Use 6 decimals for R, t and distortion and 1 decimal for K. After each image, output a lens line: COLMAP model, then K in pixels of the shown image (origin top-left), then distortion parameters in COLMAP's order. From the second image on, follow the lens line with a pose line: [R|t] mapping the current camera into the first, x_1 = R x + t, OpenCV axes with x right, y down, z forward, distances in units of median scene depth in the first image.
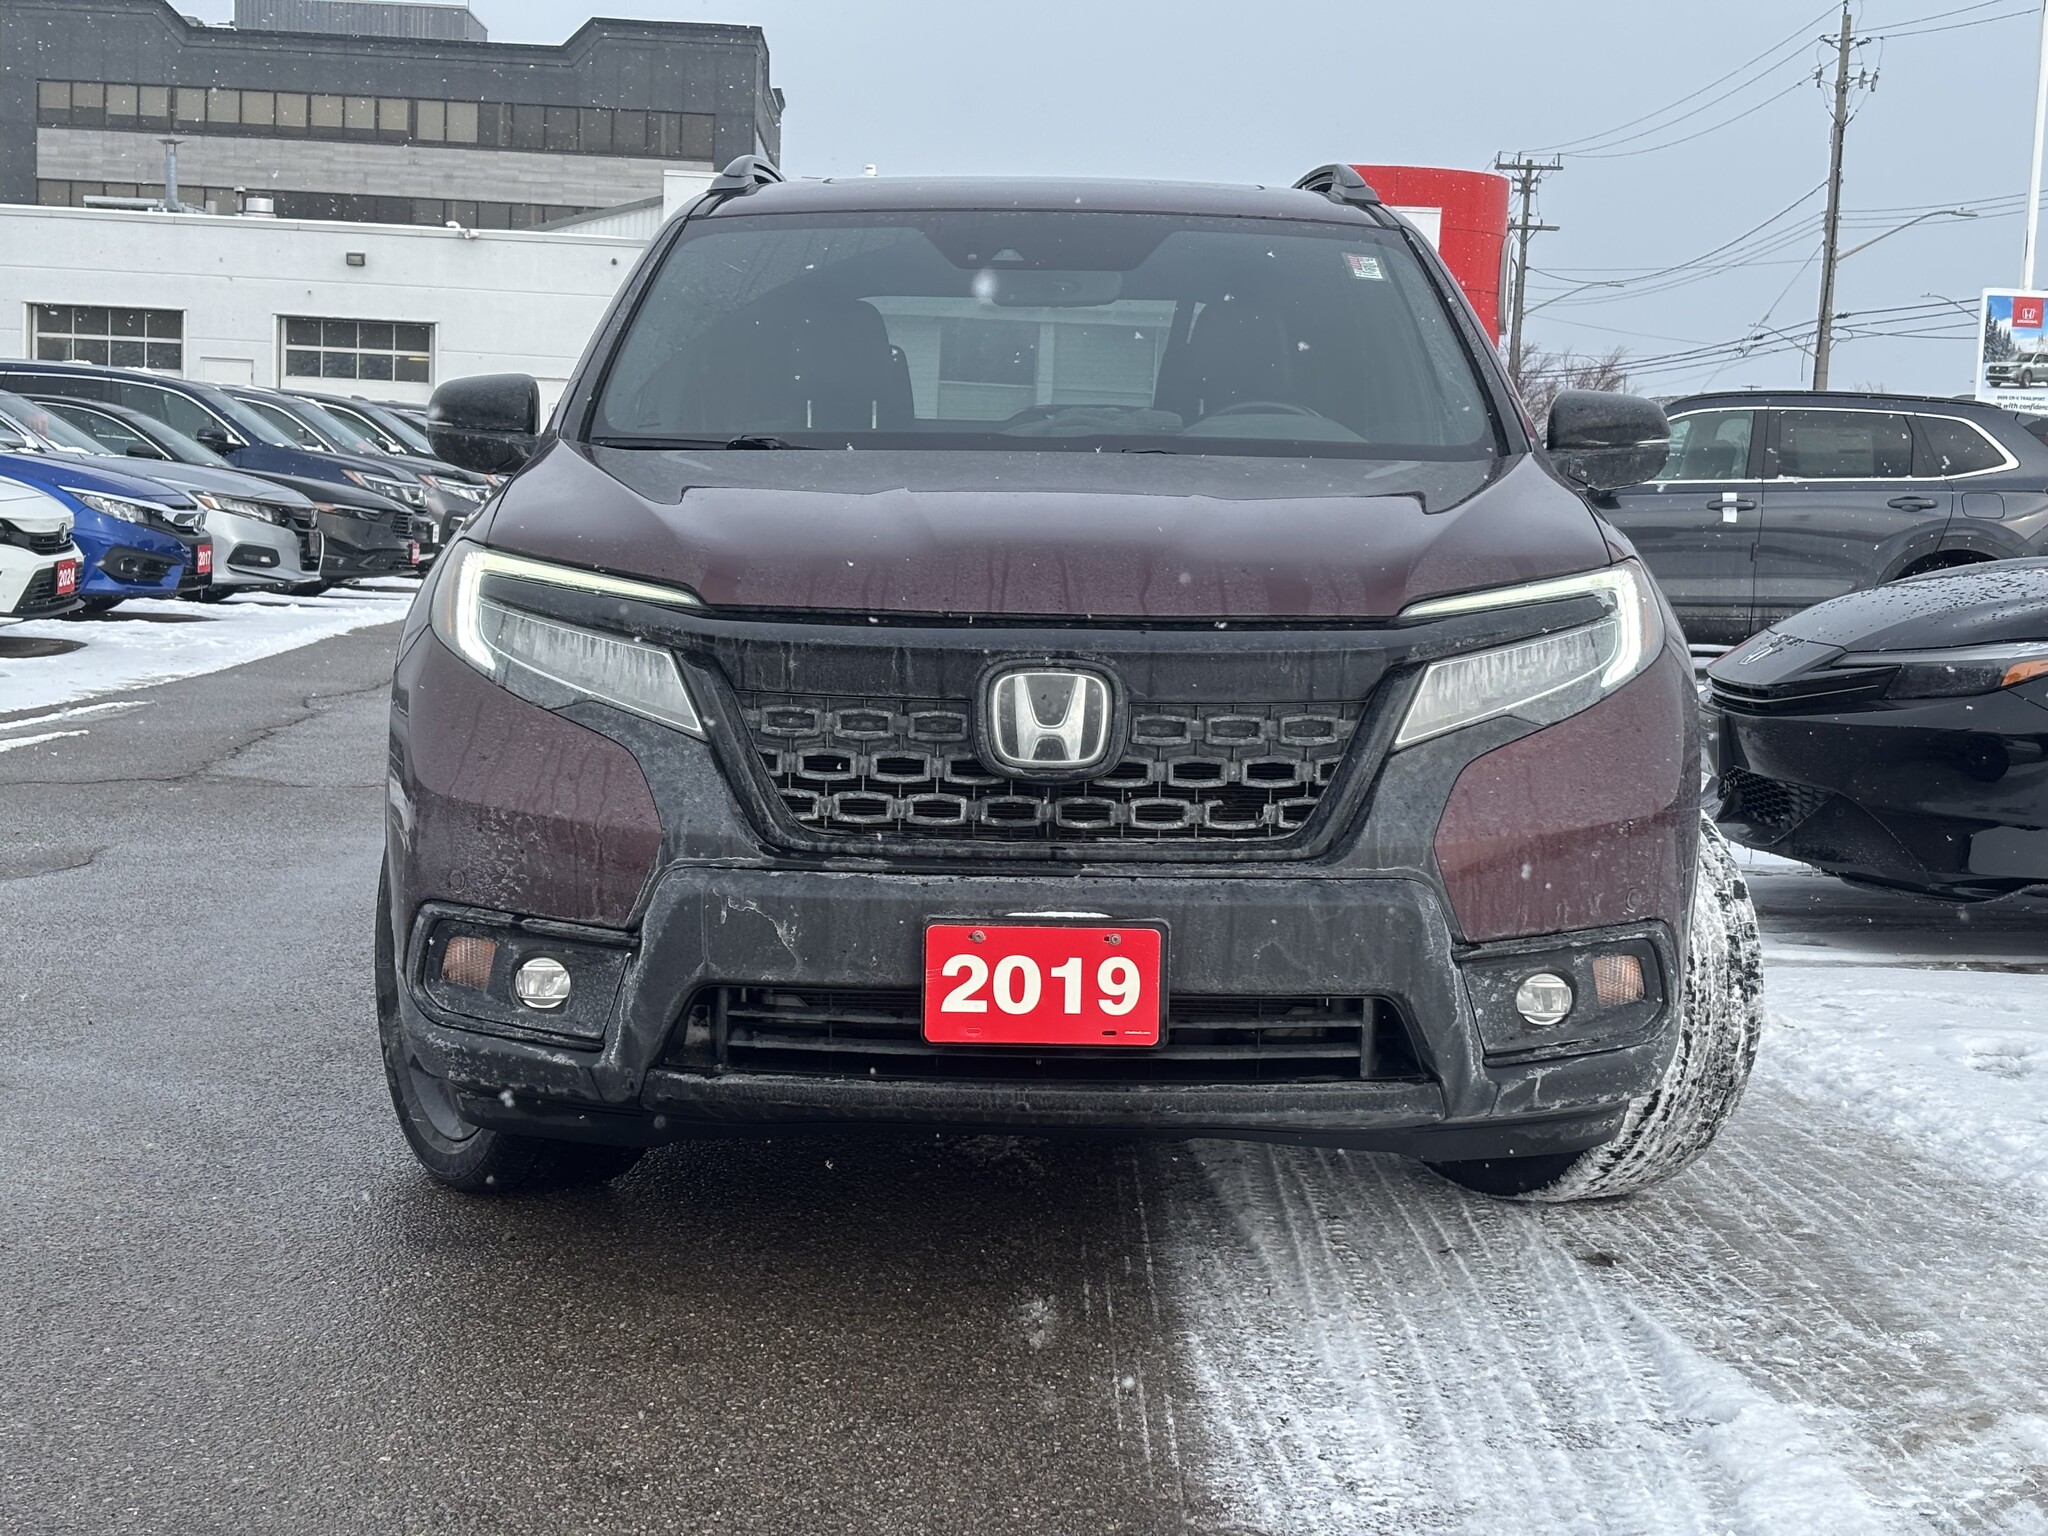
lens RADIAL K [[3169.9, 0, 1019.3], [0, 3169.9, 786.1], [0, 0, 1]] dist [0.080231, 0.000000]
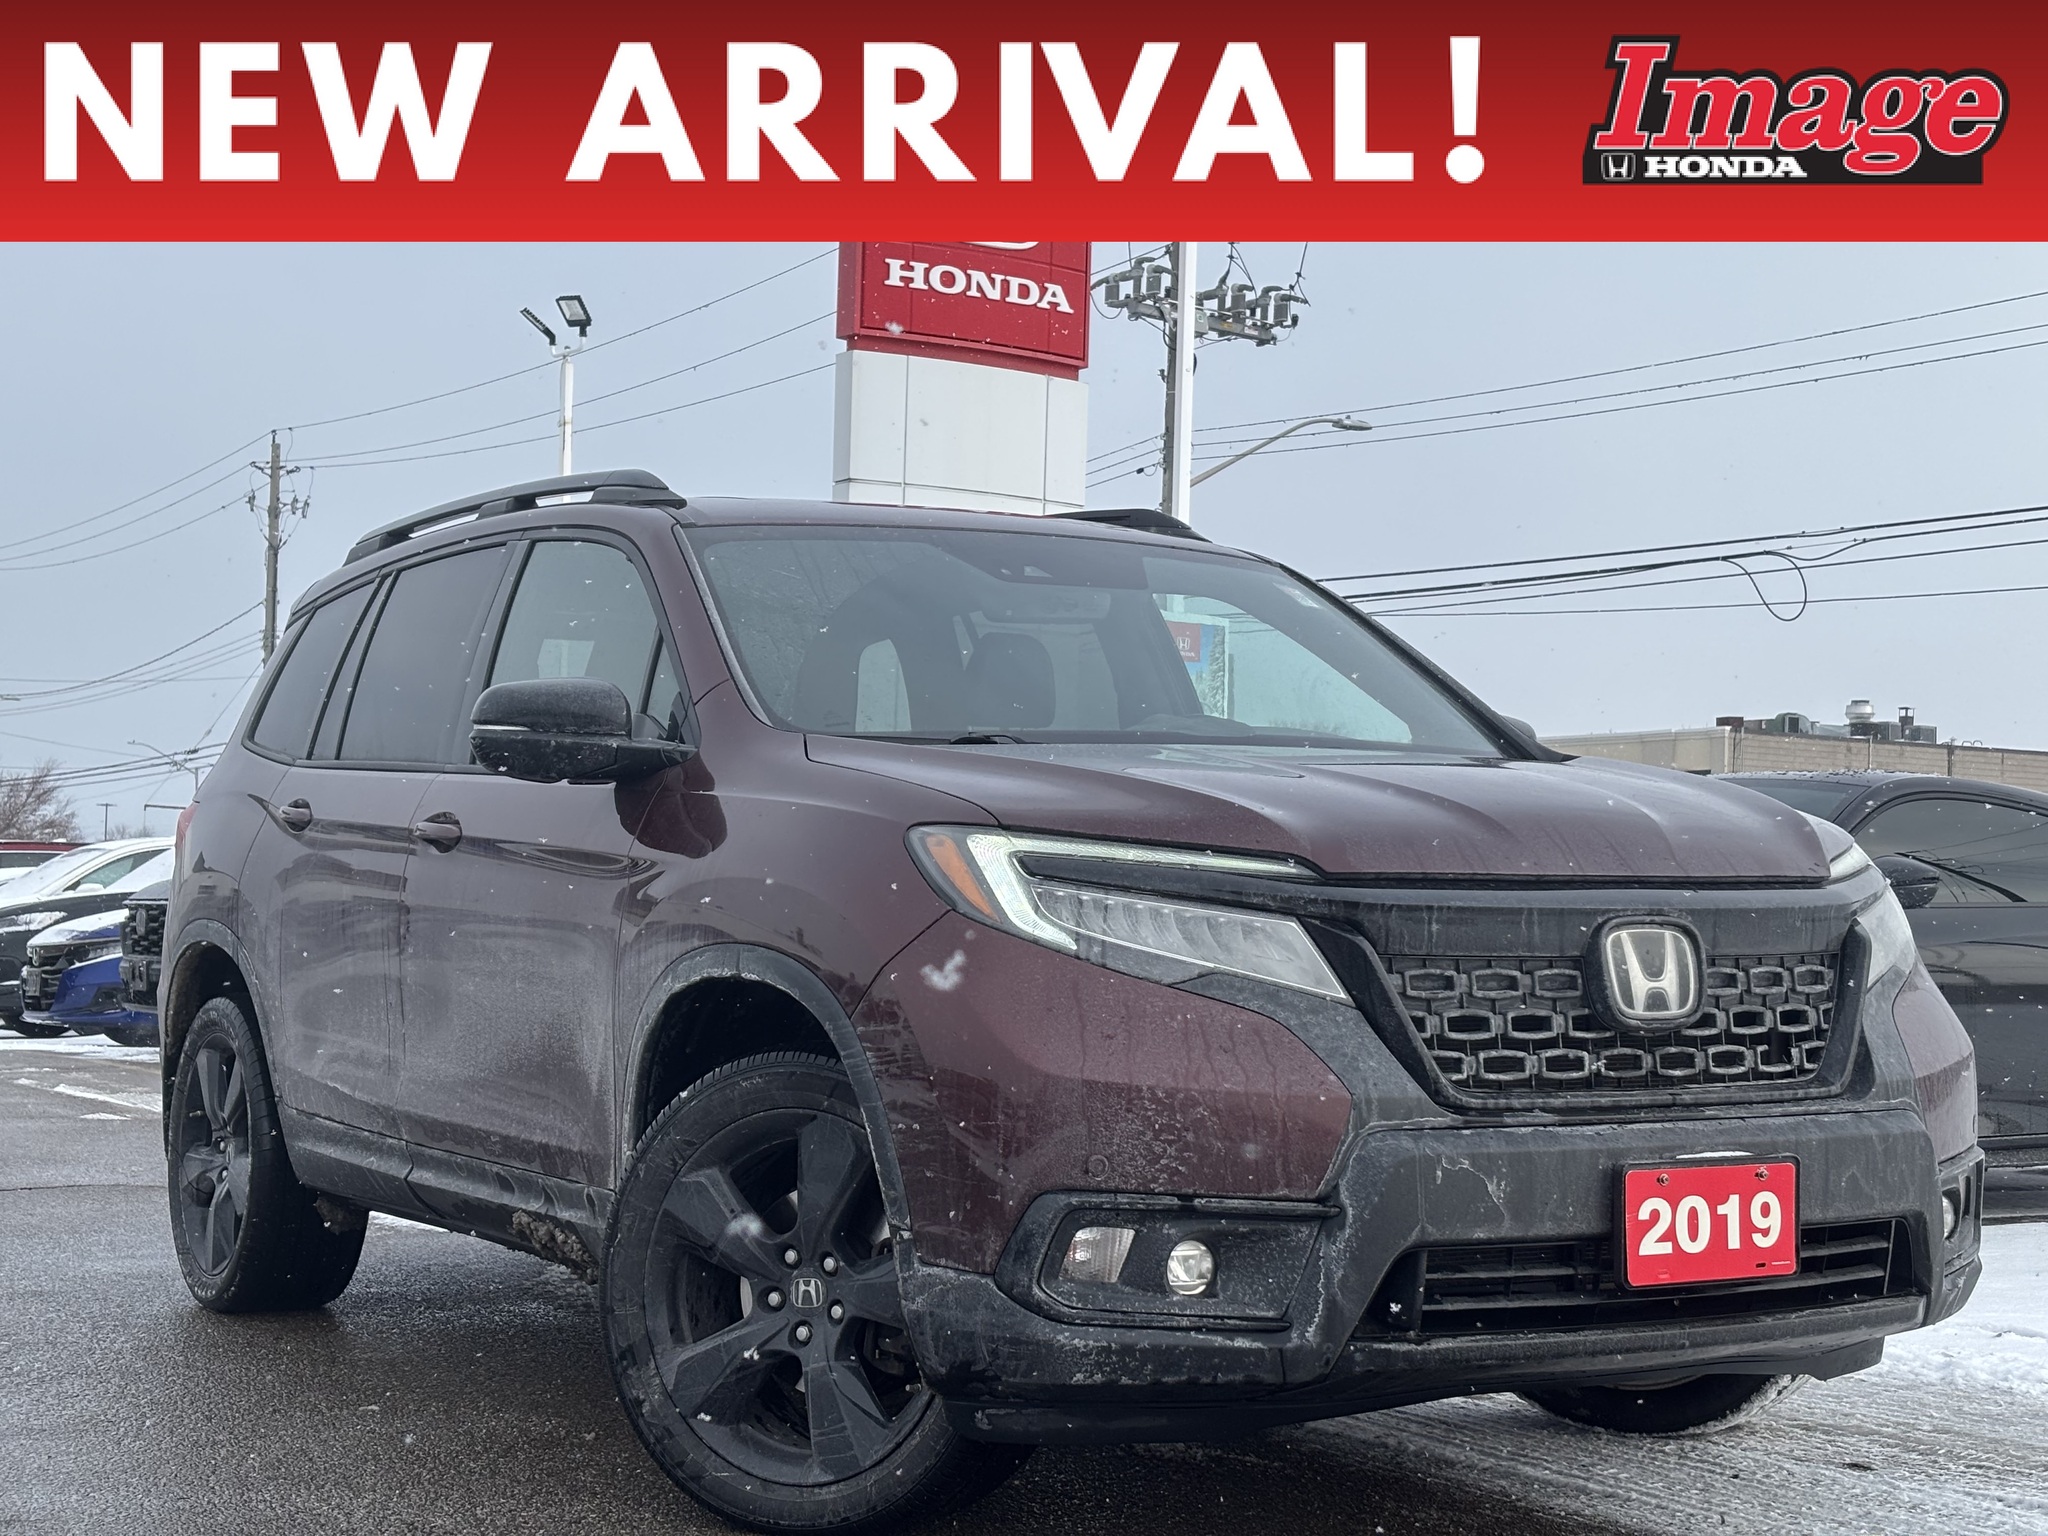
lens RADIAL K [[3169.9, 0, 1018.4], [0, 3169.9, 749.4], [0, 0, 1]] dist [0.080231, 0.000000]
pose [[0.868027, 0.006641, 0.496472, -0.697308], [0.064265, 0.989997, -0.125603, 0.024712], [-0.492340, 0.140933, 0.858917, 0.180738]]
